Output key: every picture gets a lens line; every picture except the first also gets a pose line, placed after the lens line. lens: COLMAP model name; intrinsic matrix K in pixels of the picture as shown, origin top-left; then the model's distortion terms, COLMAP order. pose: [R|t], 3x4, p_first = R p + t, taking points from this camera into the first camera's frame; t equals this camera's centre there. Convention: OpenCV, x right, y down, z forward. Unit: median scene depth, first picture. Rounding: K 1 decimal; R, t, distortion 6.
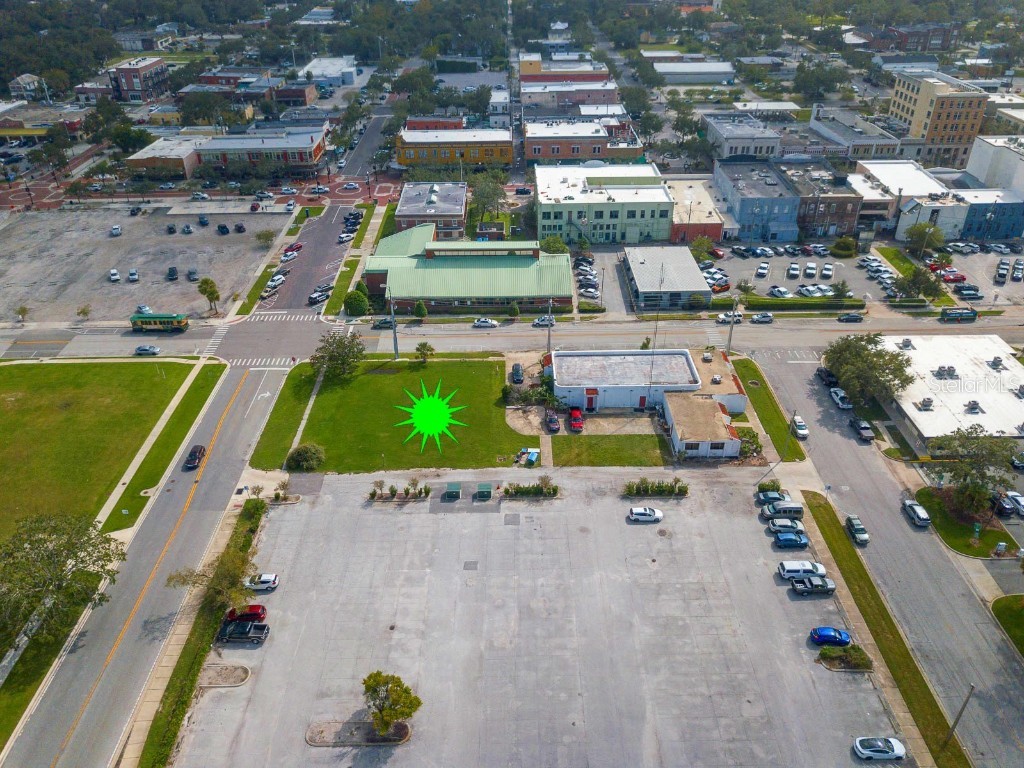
lens RADIAL K [[784.5, 0, 506.8], [0, 784.5, 386.3], [0, 0, 1]] dist [0.027153, -0.072934]
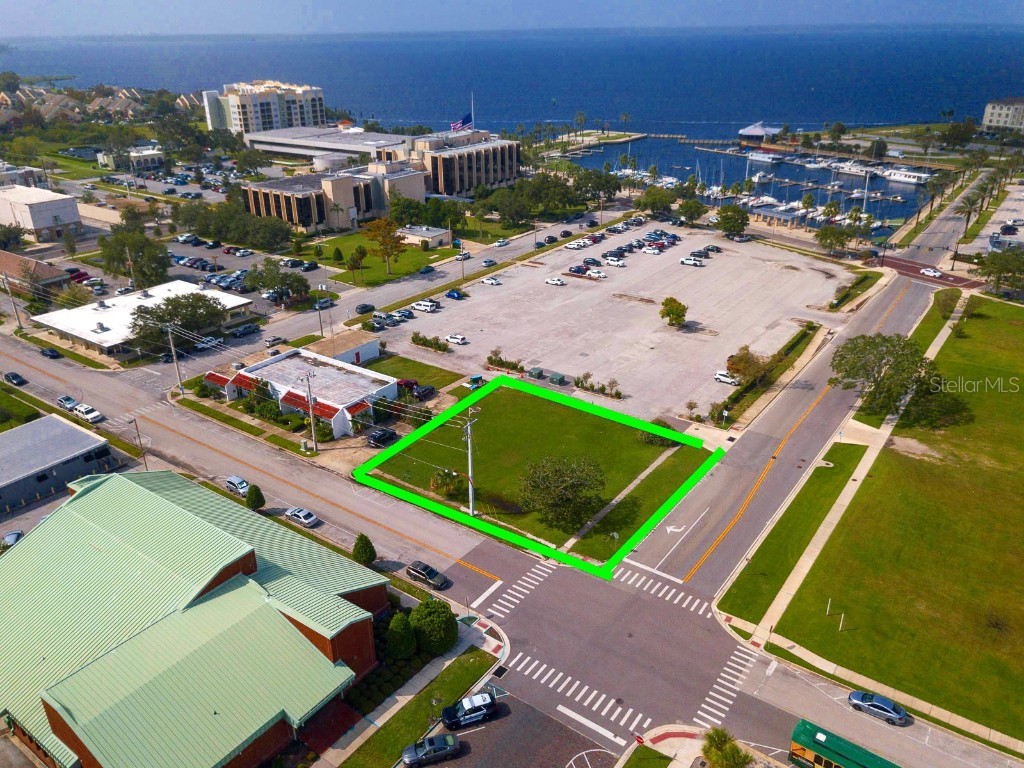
lens RADIAL K [[777.8, 0, 507.1], [0, 777.8, 400.9], [0, 0, 1]] dist [0.011199, 0.004693]
pose [[-0.808536, -0.235257, 0.539374, -0.454356], [0.325868, 0.584220, 0.743301, -0.522112], [-0.489980, 0.776750, -0.395700, 1.073482]]
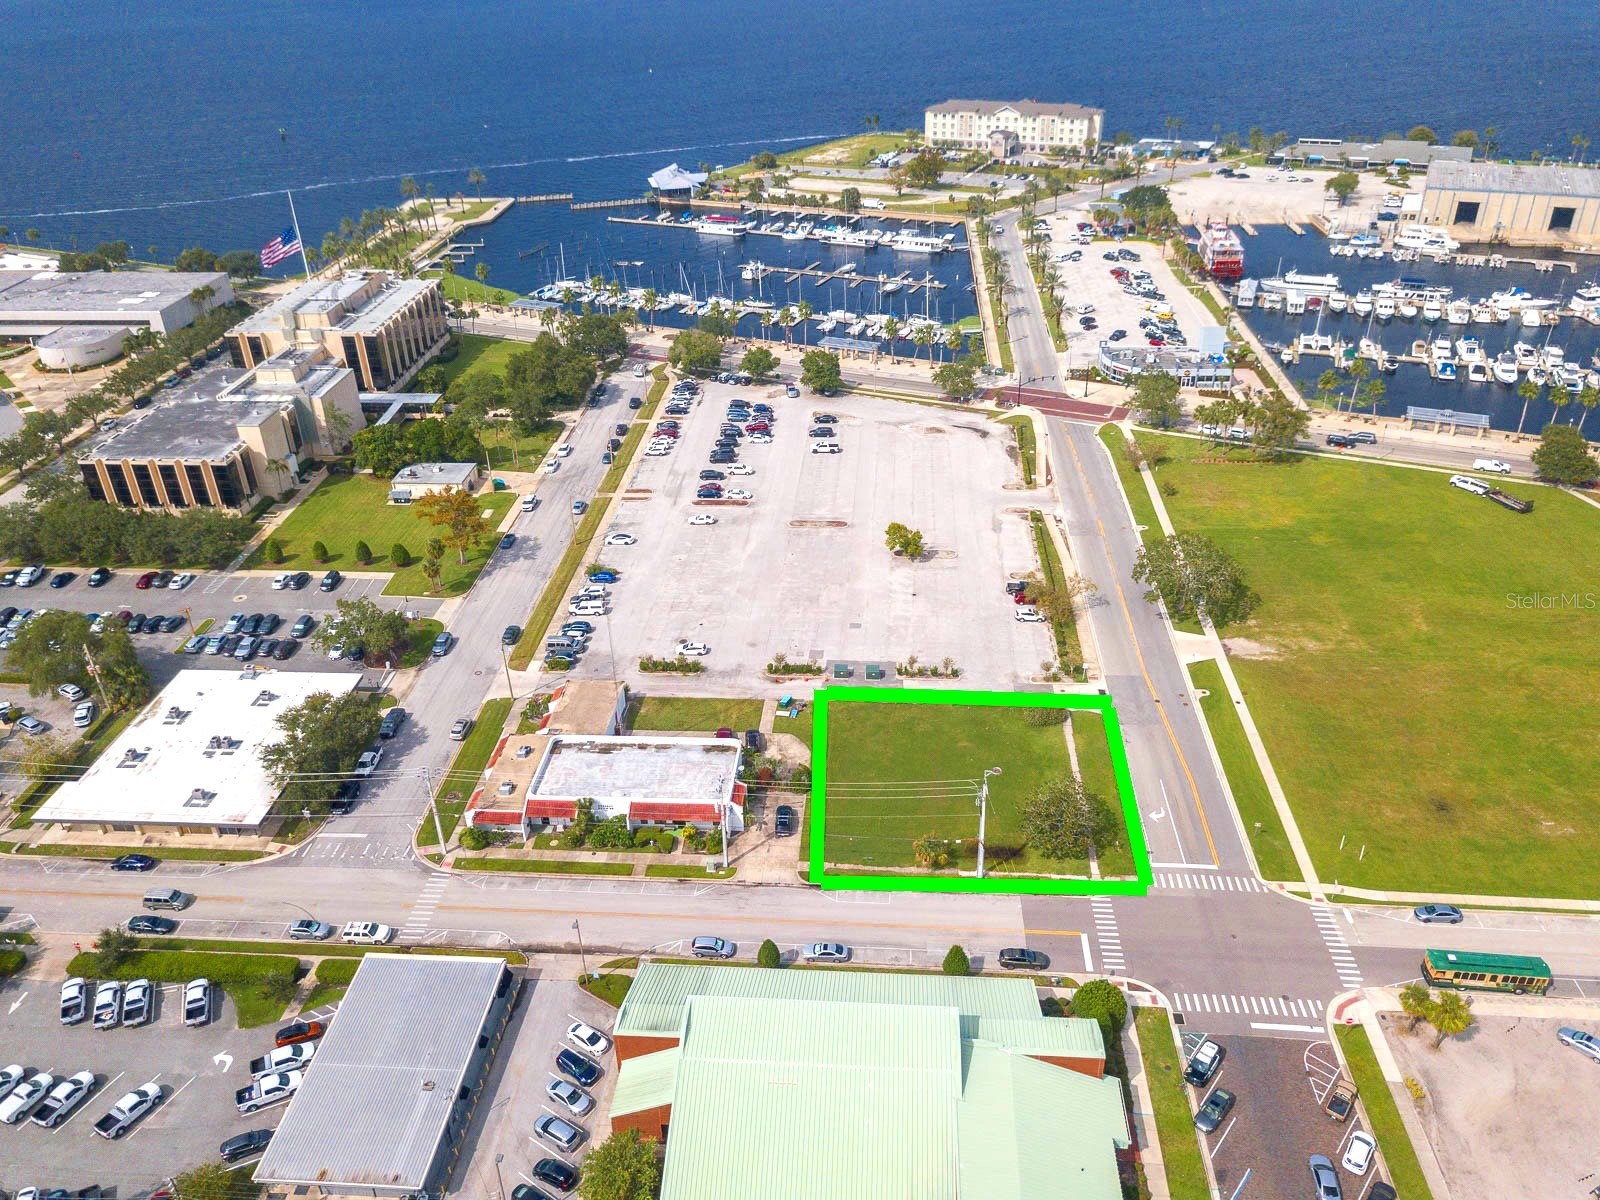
lens RADIAL K [[1225.0, 0, 795.2], [0, 1225.0, 595.5], [0, 0, 1]] dist [0.025055, -0.025703]
pose [[-0.995452, -0.008555, 0.094877, -0.081327], [0.079270, 0.477958, 0.874799, -0.885238], [-0.052831, 0.878341, -0.475106, 1.159097]]
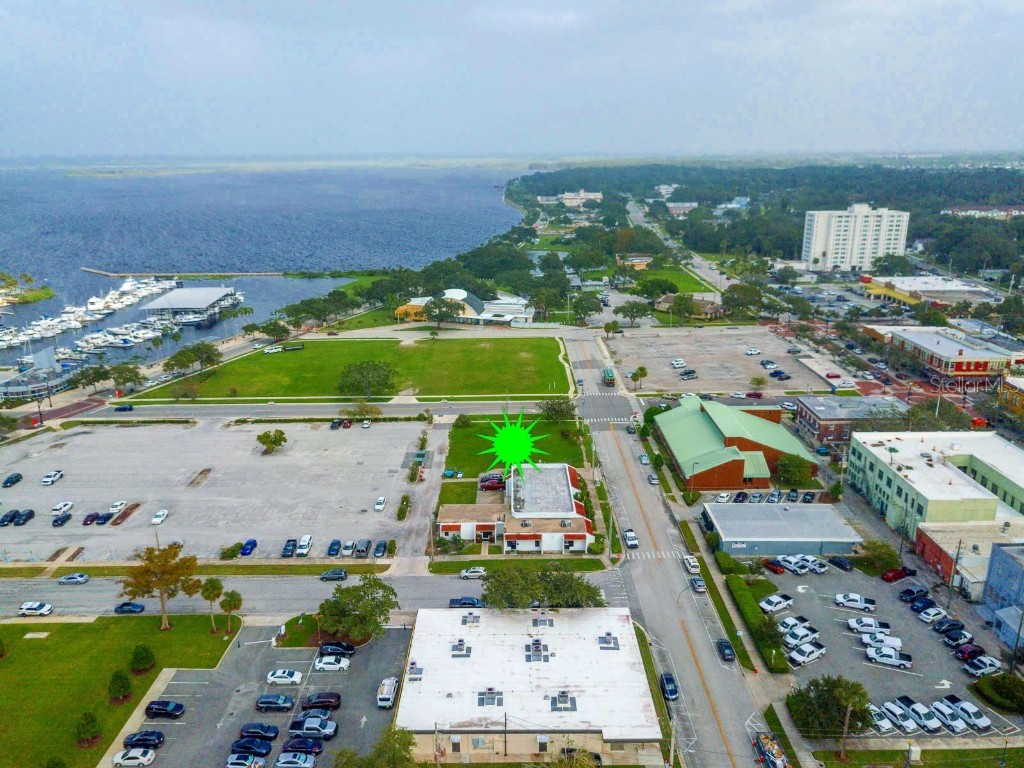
lens RADIAL K [[784.0, 0, 509.0], [0, 784.0, 381.1], [0, 0, 1]] dist [0.025055, -0.025703]
pose [[-0.008248, 0.293742, -0.955849, 1.038389], [-0.518484, 0.816096, 0.255268, -0.362811], [0.855048, 0.497698, 0.145569, 0.590721]]
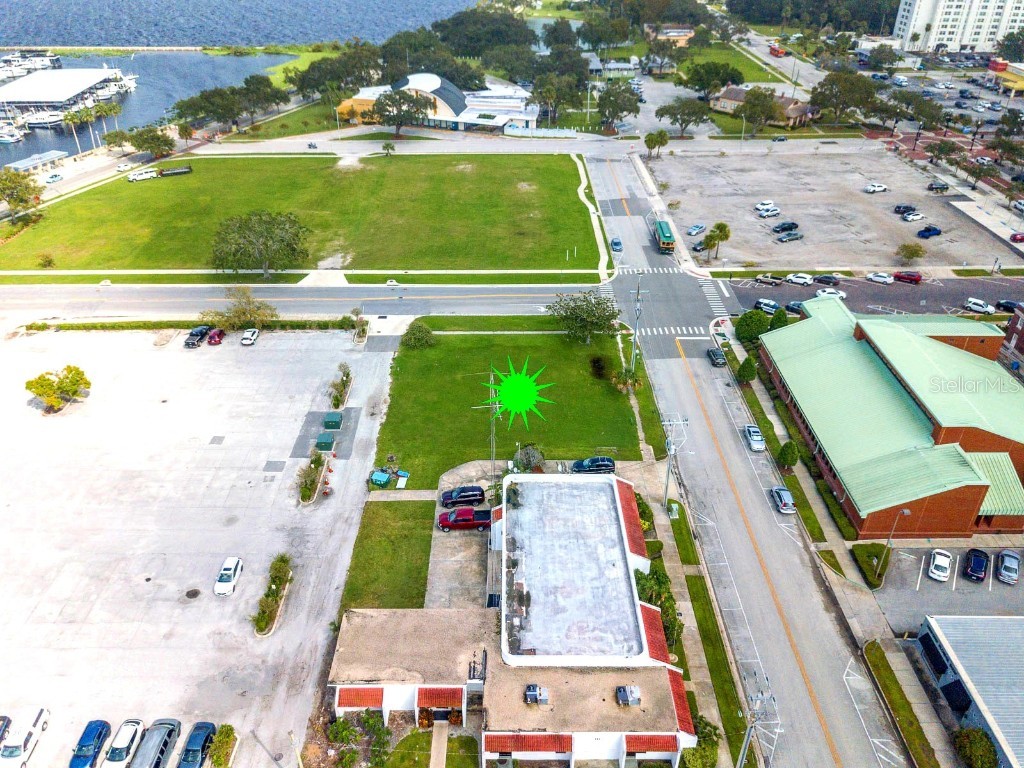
lens RADIAL K [[784.5, 0, 509.7], [0, 784.5, 400.2], [0, 0, 1]] dist [-0.049622, 0.058838]
pose [[-0.002442, 0.553726, -0.832696, 0.459877], [-0.528031, 0.706433, 0.471312, -0.284961], [0.849221, 0.440840, 0.290659, 0.634735]]
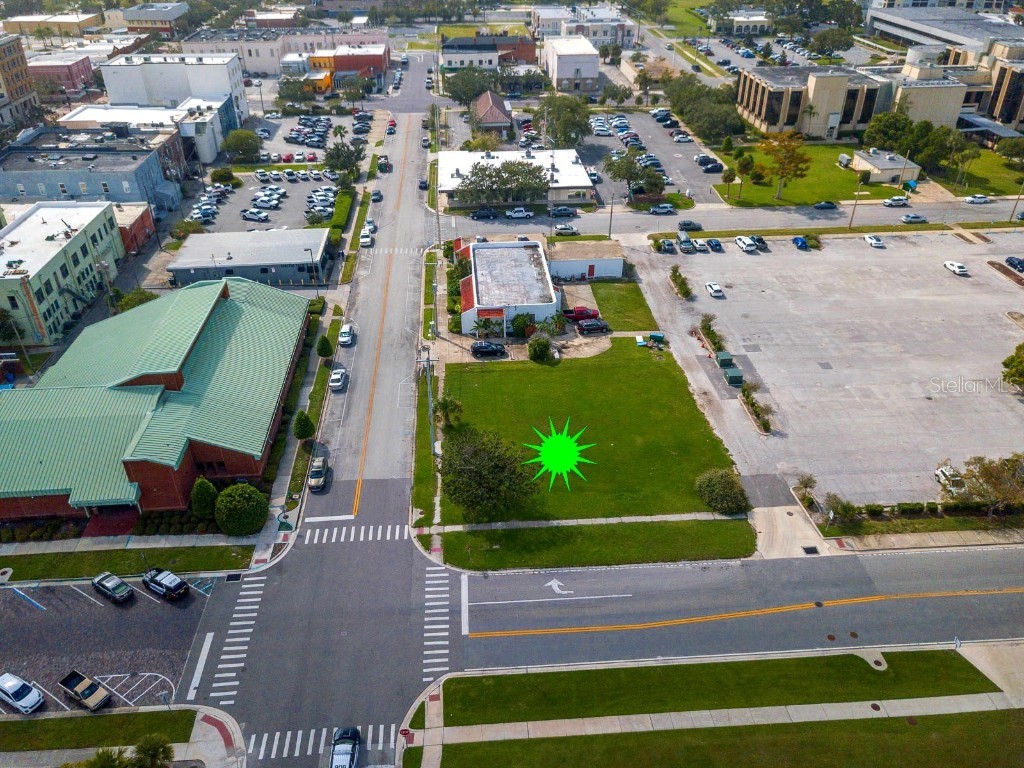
lens RADIAL K [[784.0, 0, 509.0], [0, 784.0, 381.1], [0, 0, 1]] dist [0.025055, -0.025703]
pose [[-0.066163, -0.522468, 0.850088, -0.594728], [0.532207, 0.702172, 0.472980, -0.312543], [-0.844025, 0.483716, 0.231603, 0.712024]]
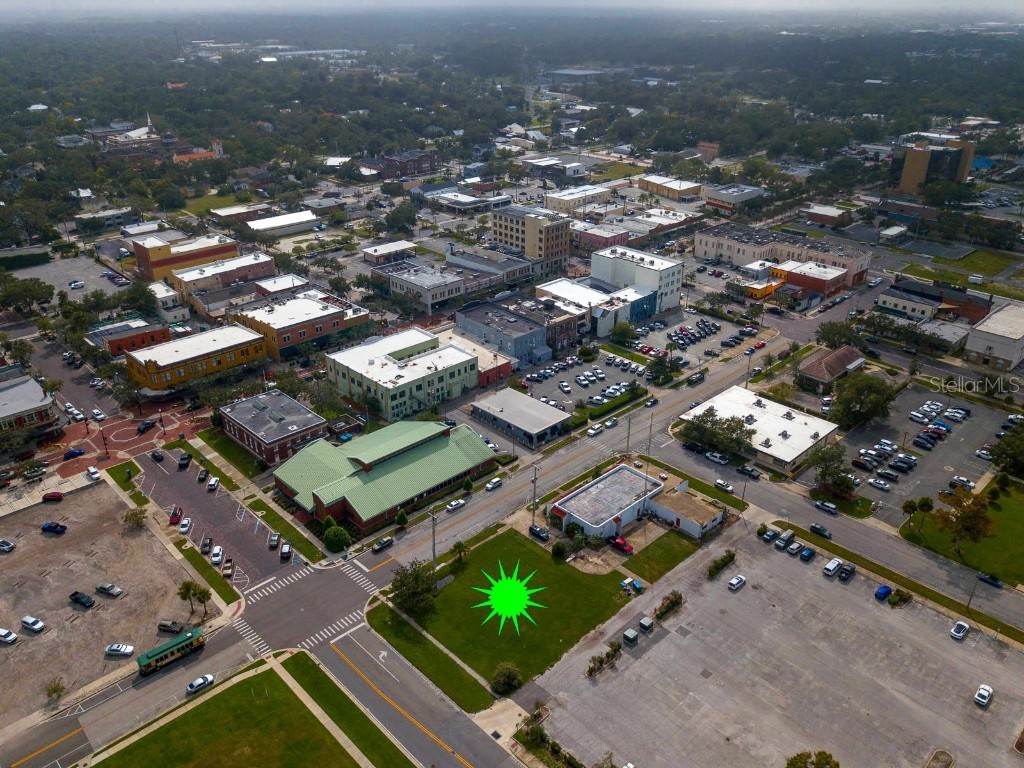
lens RADIAL K [[784.0, 0, 509.0], [0, 784.0, 381.1], [0, 0, 1]] dist [0.025055, -0.025703]
pose [[0.722665, -0.288897, 0.627928, -0.618803], [0.356937, 0.933937, 0.018897, -0.238413], [-0.591904, 0.210474, 0.778042, 0.037392]]
